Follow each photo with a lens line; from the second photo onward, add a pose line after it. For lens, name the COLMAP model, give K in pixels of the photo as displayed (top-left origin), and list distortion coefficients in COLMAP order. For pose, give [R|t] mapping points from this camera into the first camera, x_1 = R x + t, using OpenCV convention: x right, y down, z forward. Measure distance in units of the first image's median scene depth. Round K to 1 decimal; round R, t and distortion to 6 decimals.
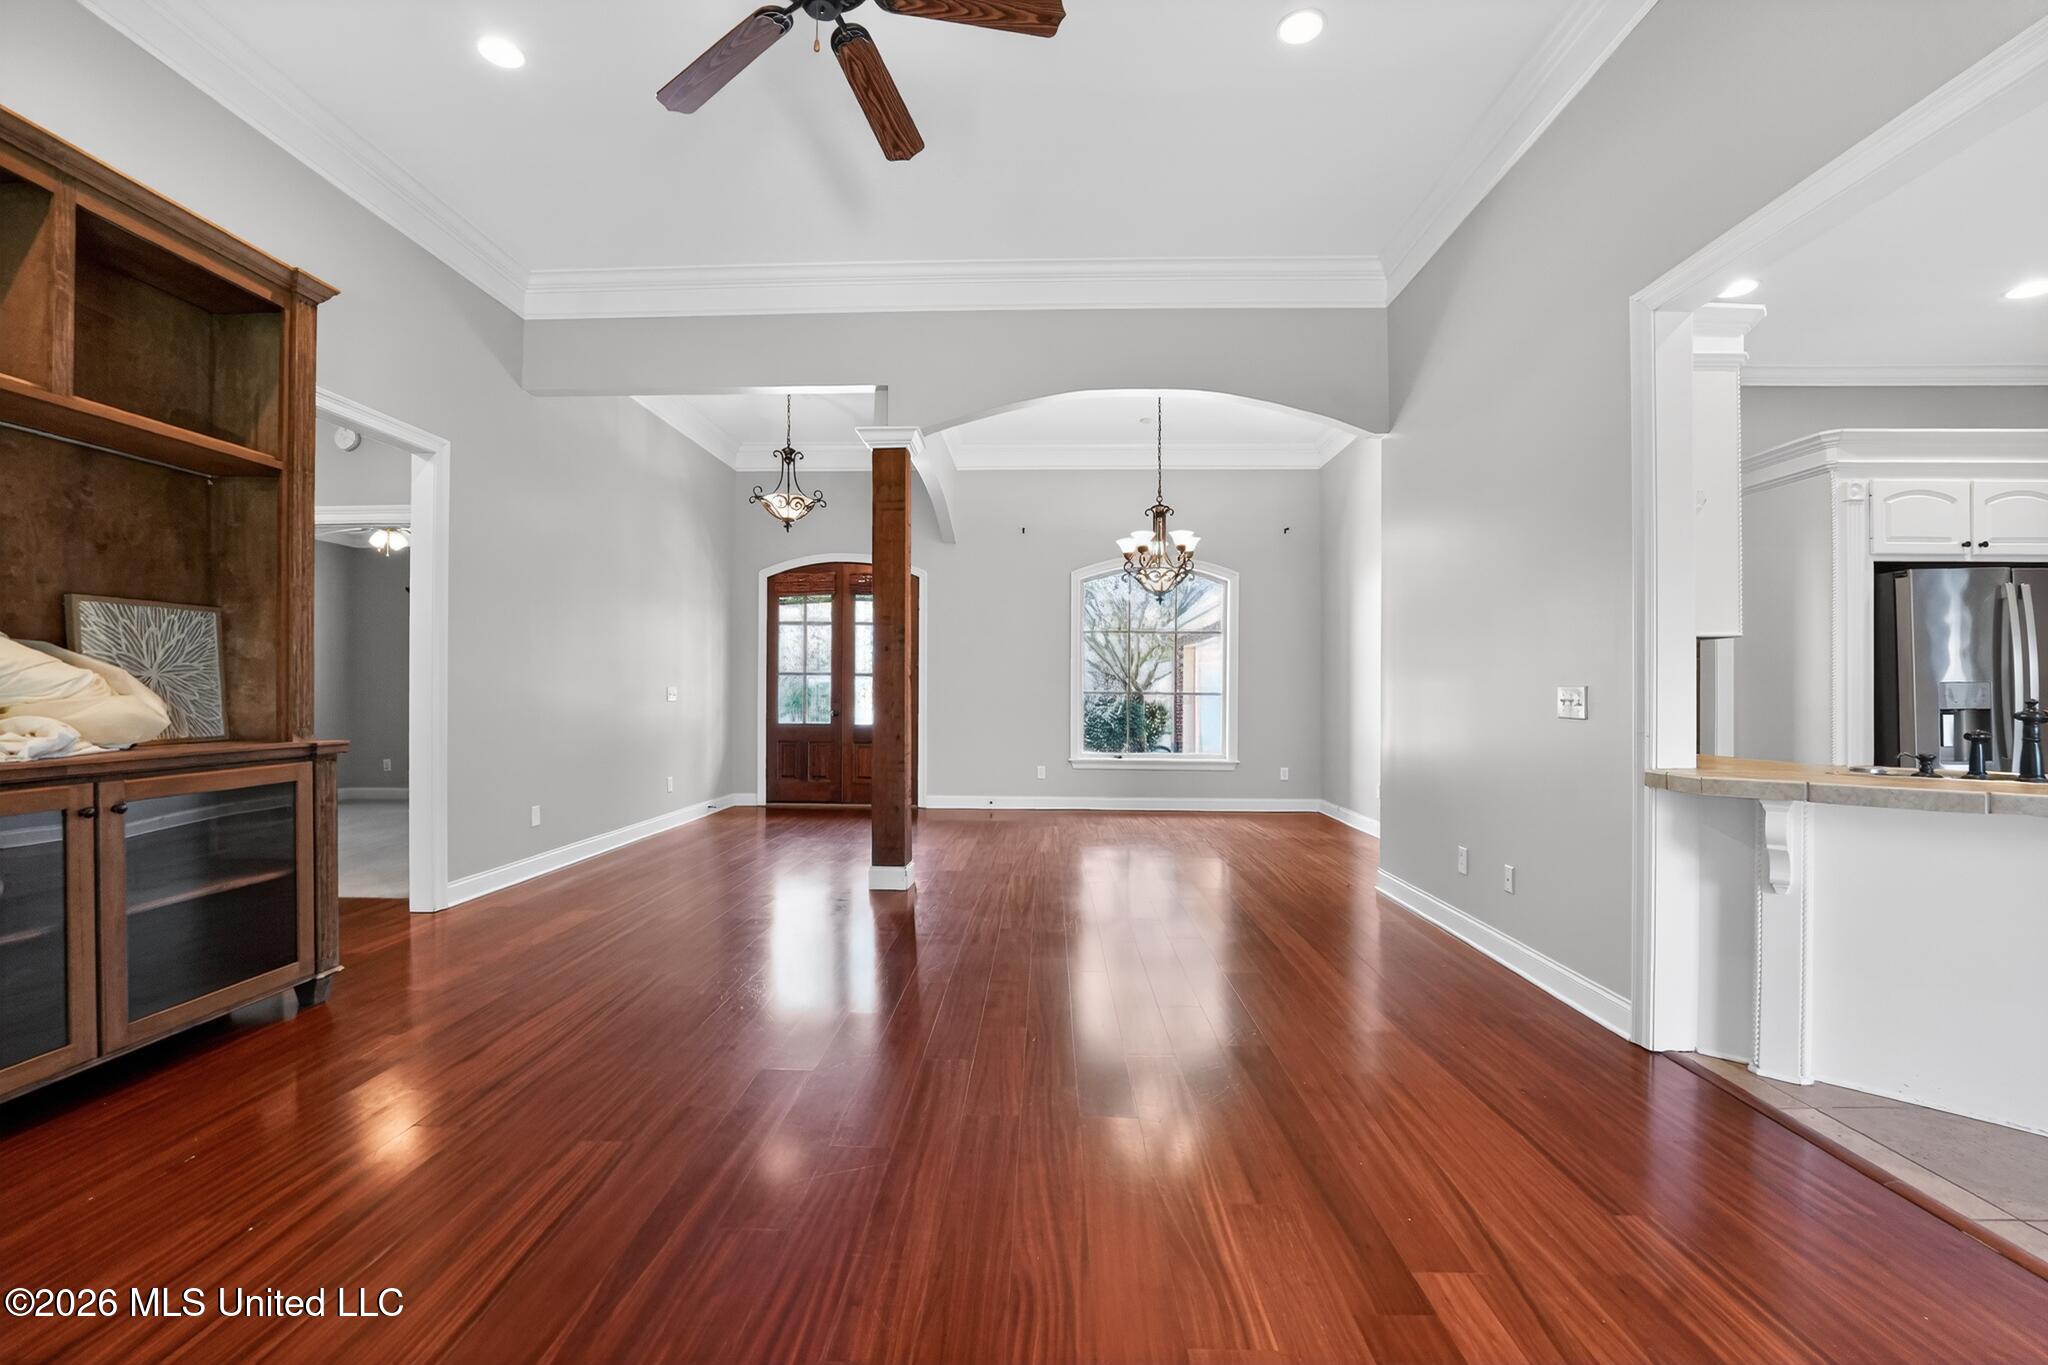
lens RADIAL K [[848.1, 0, 1033.5], [0, 848.1, 684.8], [0, 0, 1]] dist [-0.024150, 0.002084]
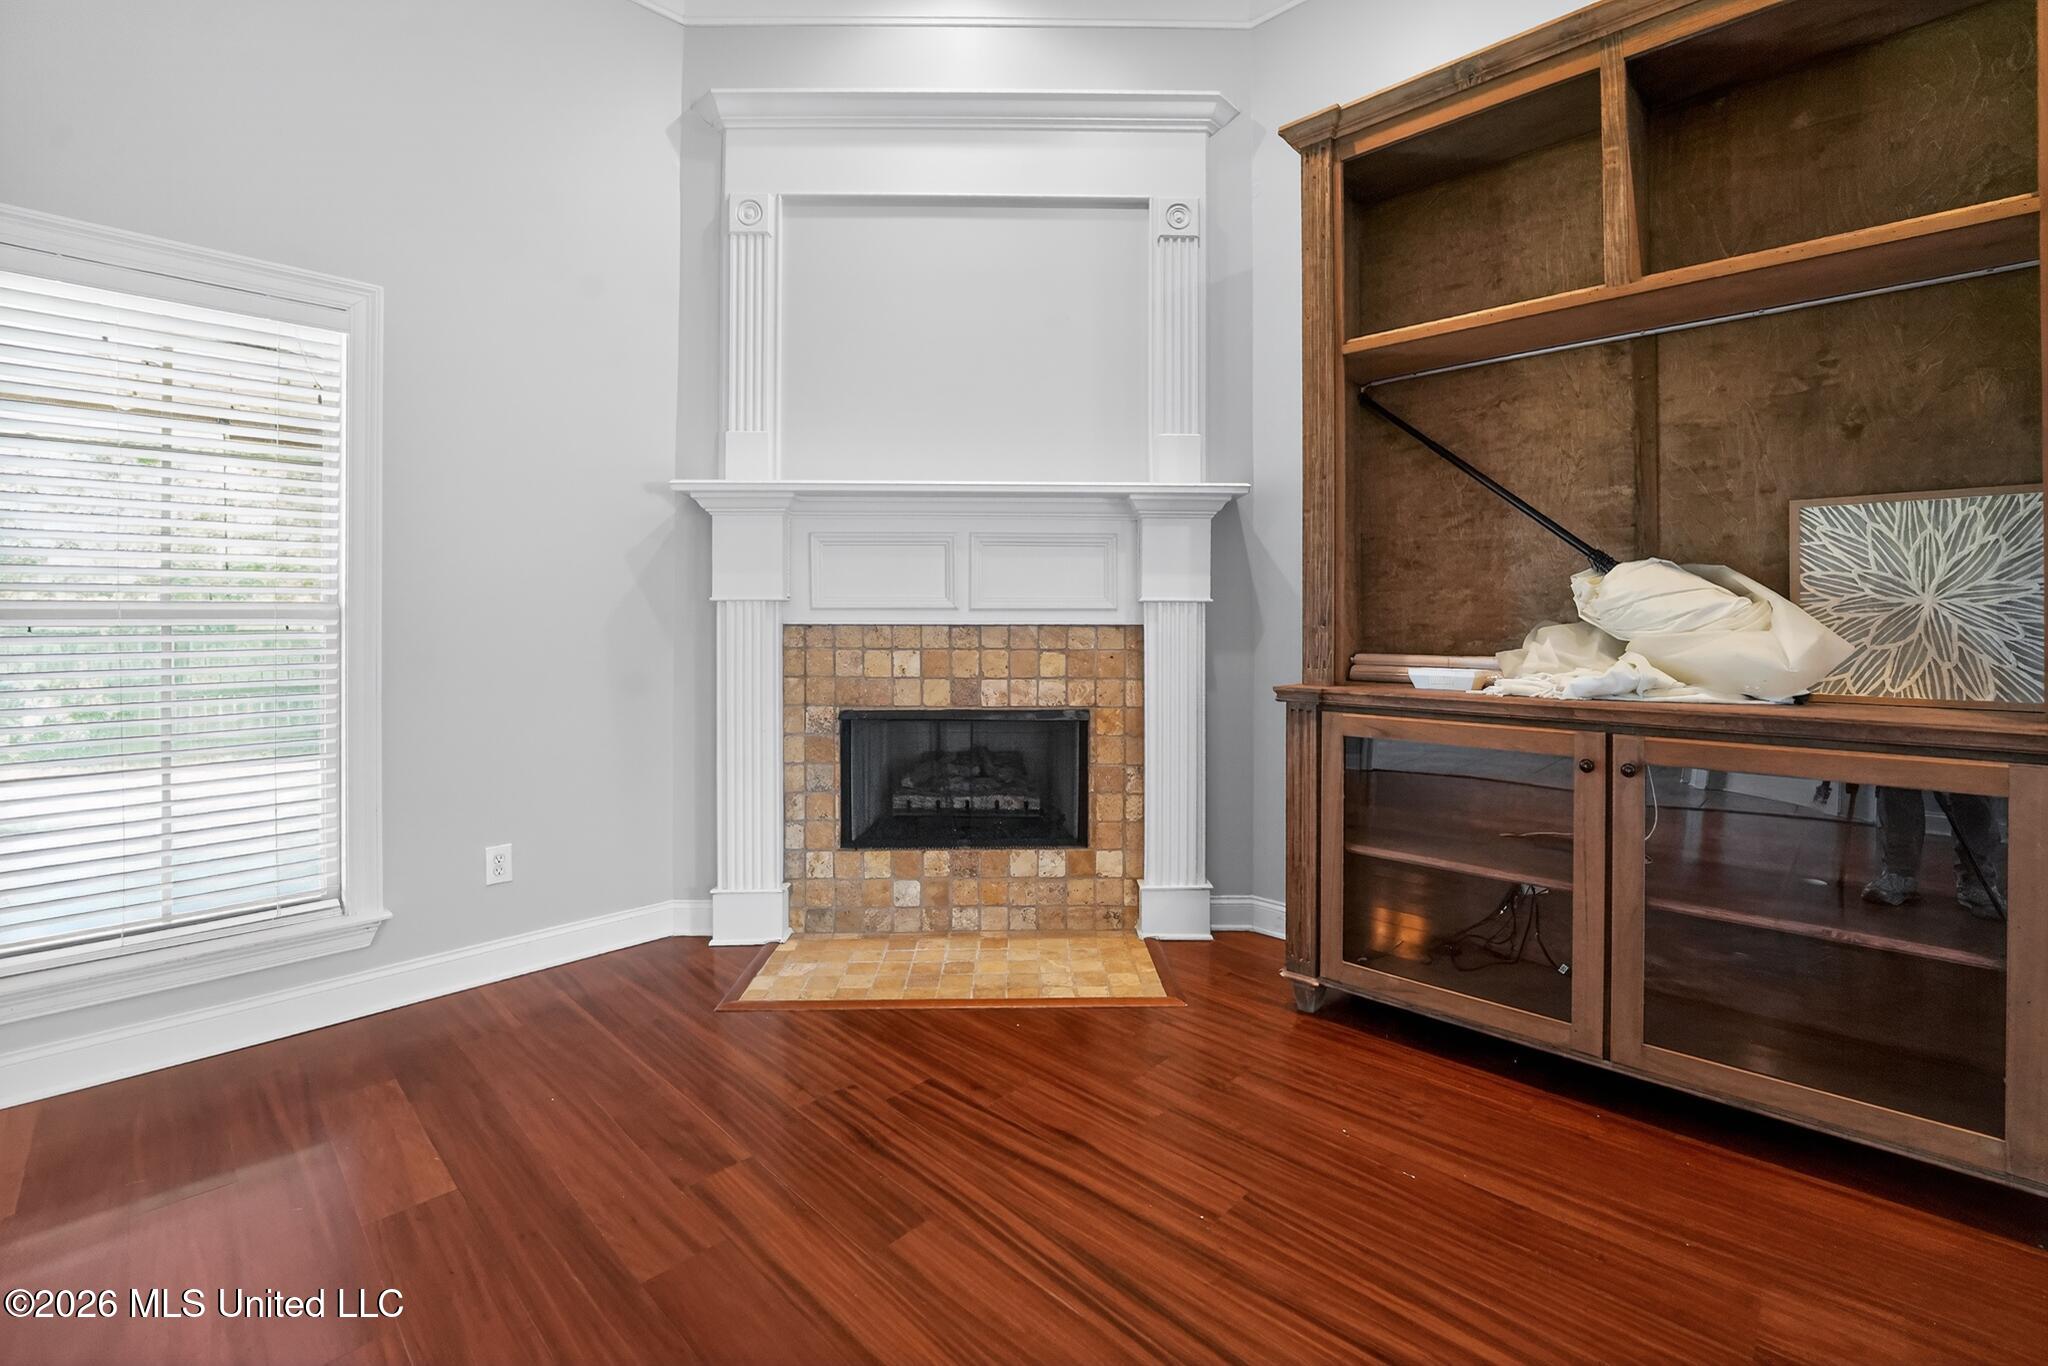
lens RADIAL K [[848.1, 0, 1038.6], [0, 848.1, 612.9], [0, 0, 1]] dist [-0.024150, 0.002084]
pose [[-0.669224, -0.005617, -0.743040, -0.051950], [0.000911, 0.999964, -0.008380, 0.001153], [0.743060, -0.006285, -0.669195, 0.519075]]
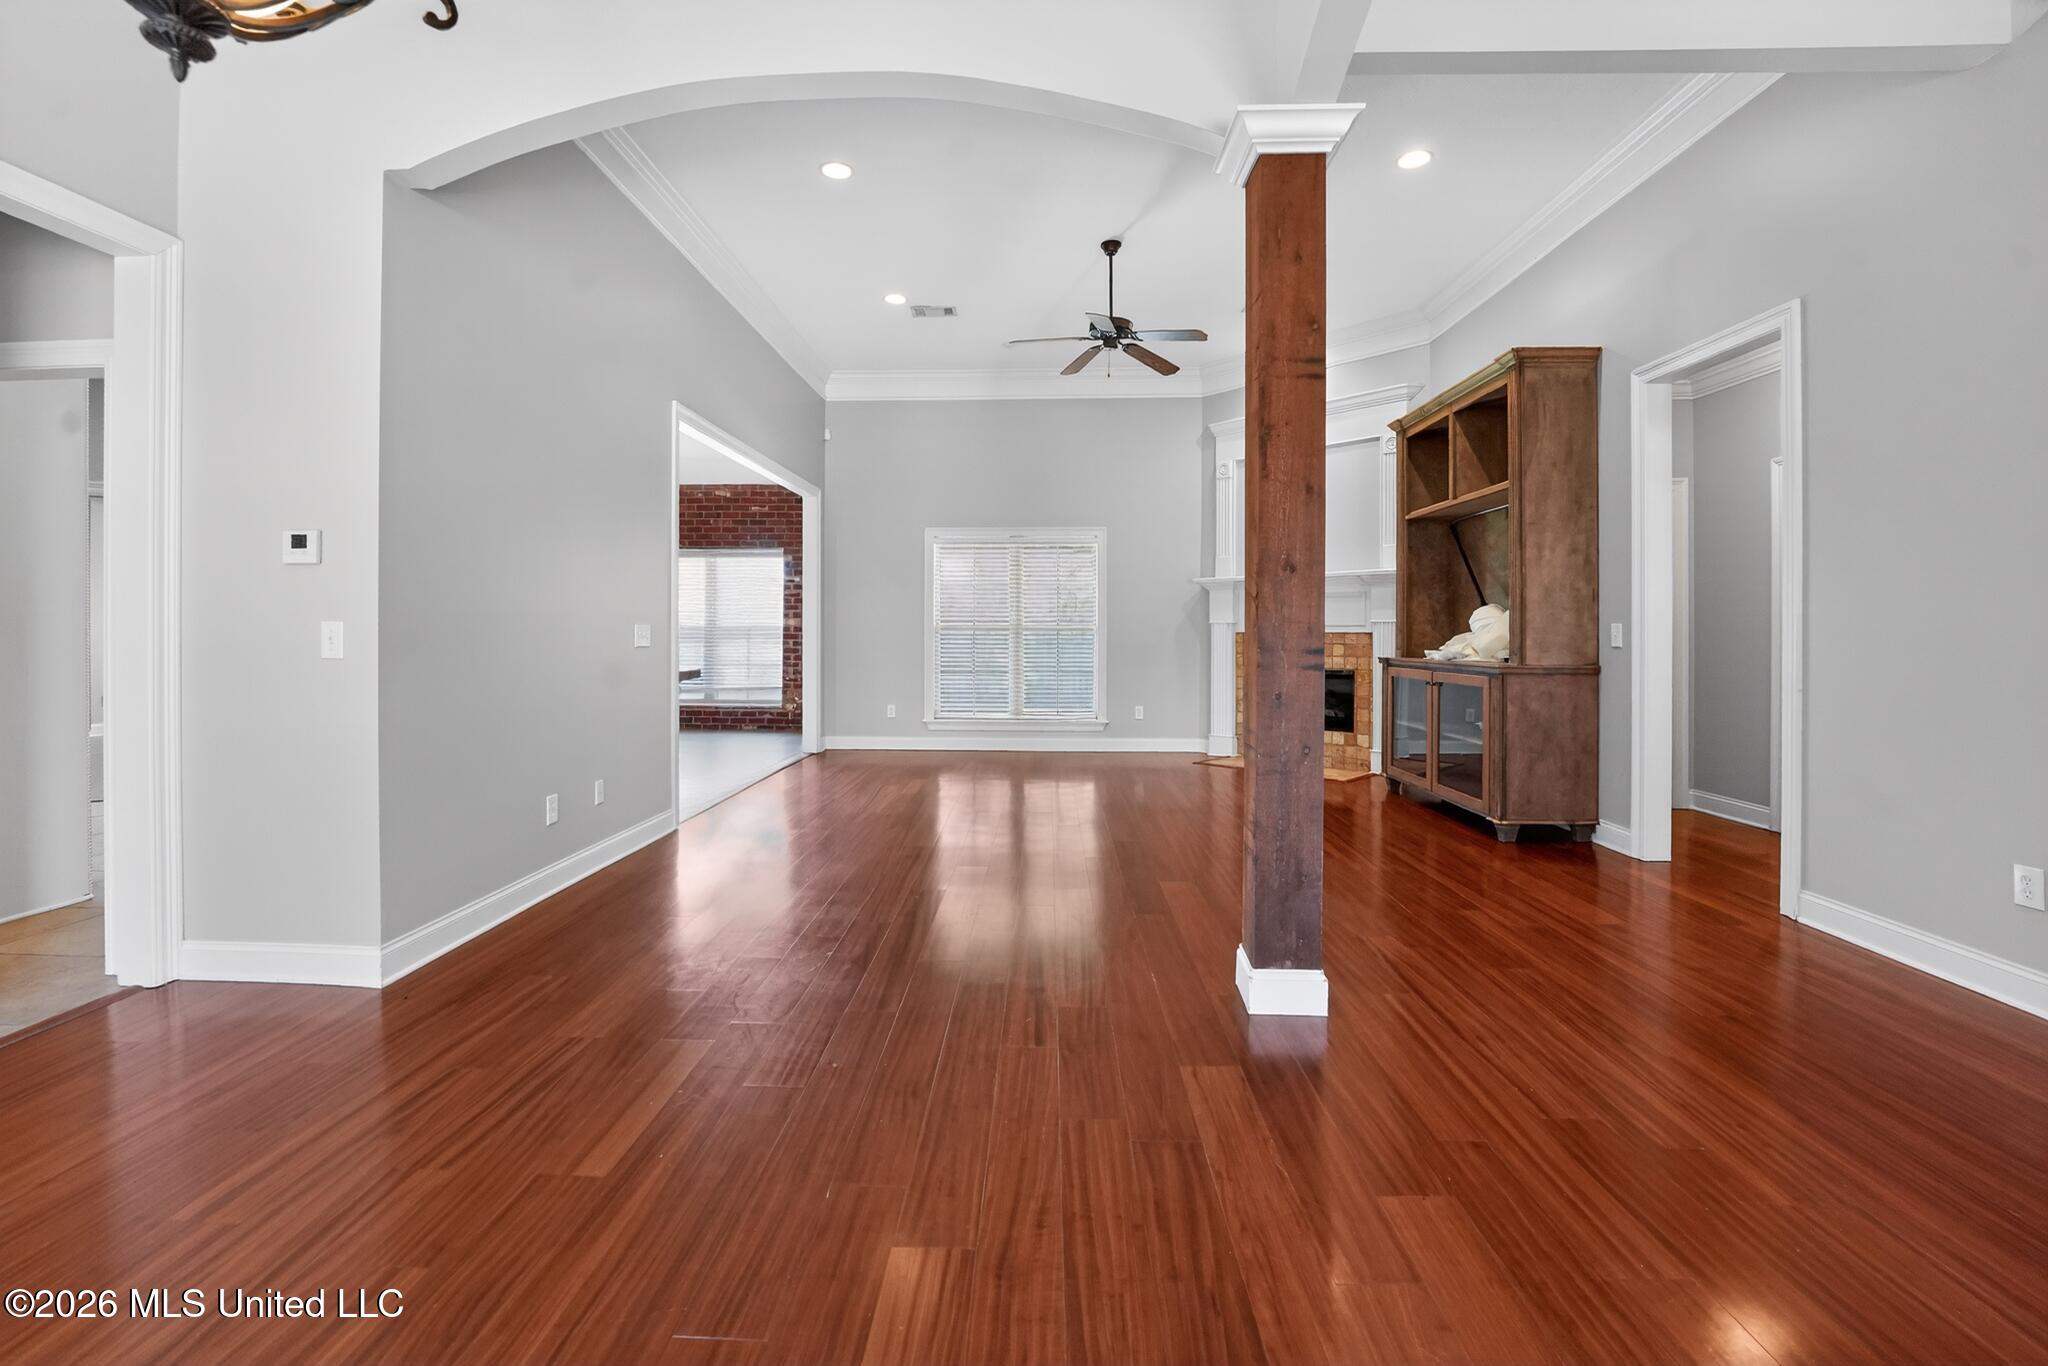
lens RADIAL K [[848.1, 0, 1037.6], [0, 848.1, 629.7], [0, 0, 1]] dist [-0.024150, 0.002084]
pose [[-0.999899, -0.004133, -0.013633, -0.002125], [-0.004032, 0.999964, -0.007477, 0.012301], [0.013663, -0.007421, -0.999879, 1.514792]]
